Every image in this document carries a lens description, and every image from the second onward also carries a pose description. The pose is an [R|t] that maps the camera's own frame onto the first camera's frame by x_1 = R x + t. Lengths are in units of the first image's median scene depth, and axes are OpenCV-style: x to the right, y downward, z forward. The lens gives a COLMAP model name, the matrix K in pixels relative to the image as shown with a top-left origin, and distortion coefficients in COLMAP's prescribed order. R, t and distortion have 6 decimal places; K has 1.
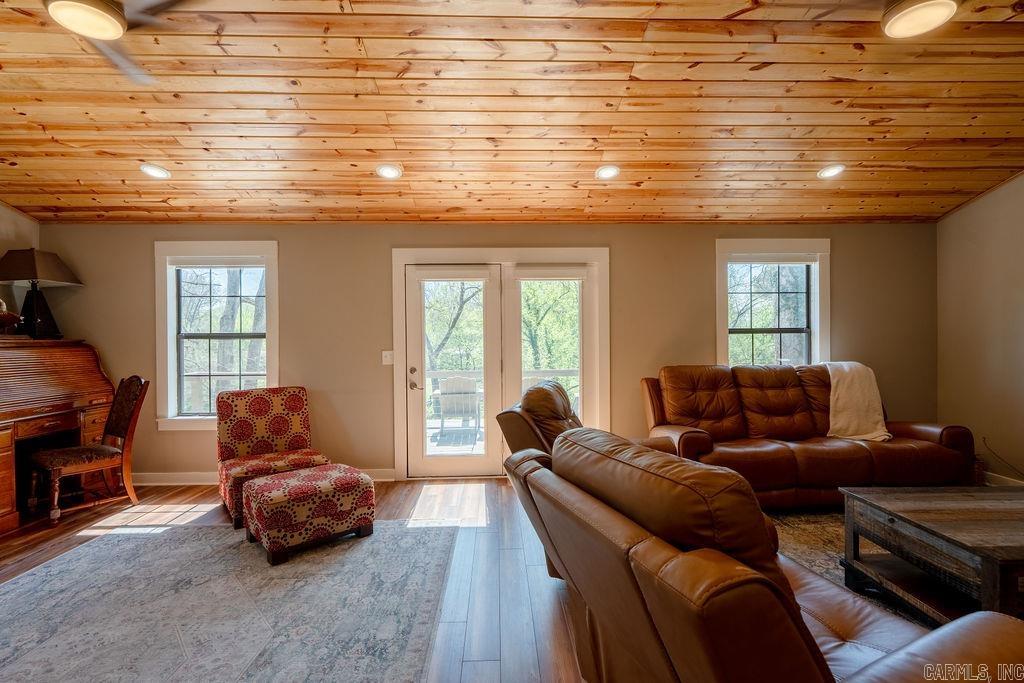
lens RADIAL K [[457.2, 0, 512.0], [0, 457.2, 344.0], [0, 0, 1]] dist [-0.004164, 0.002639]
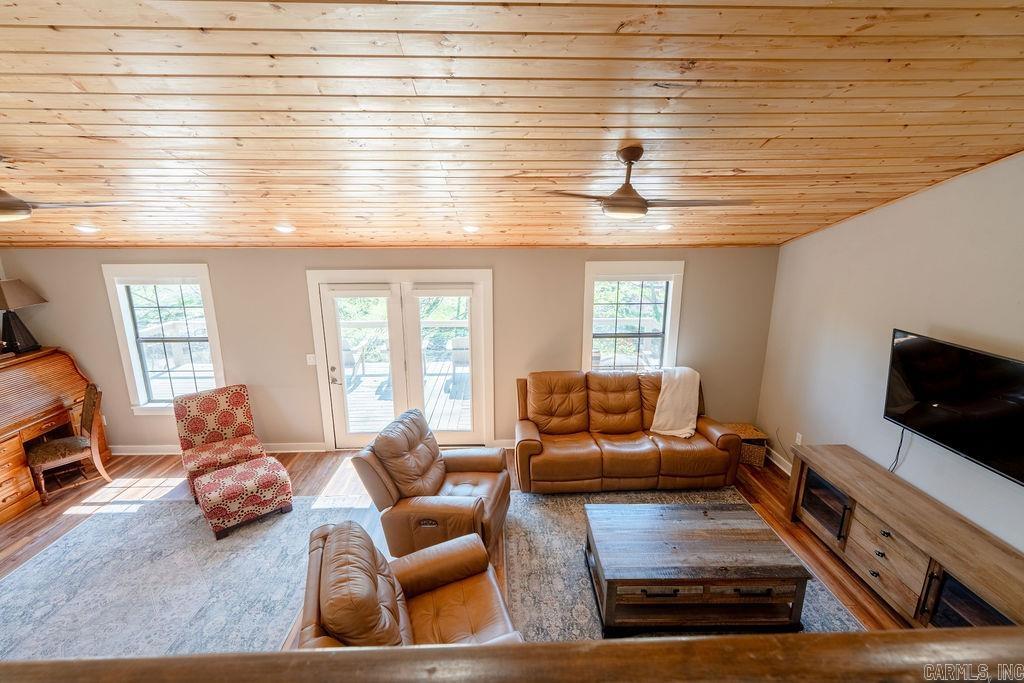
lens RADIAL K [[457.2, 0, 513.8], [0, 457.2, 340.8], [0, 0, 1]] dist [-0.004164, 0.002639]
pose [[0.999933, 0.009804, 0.006193, 0.287410], [-0.010980, 0.972275, 0.233583, -0.339105], [-0.003731, -0.233635, 0.972317, -0.201888]]
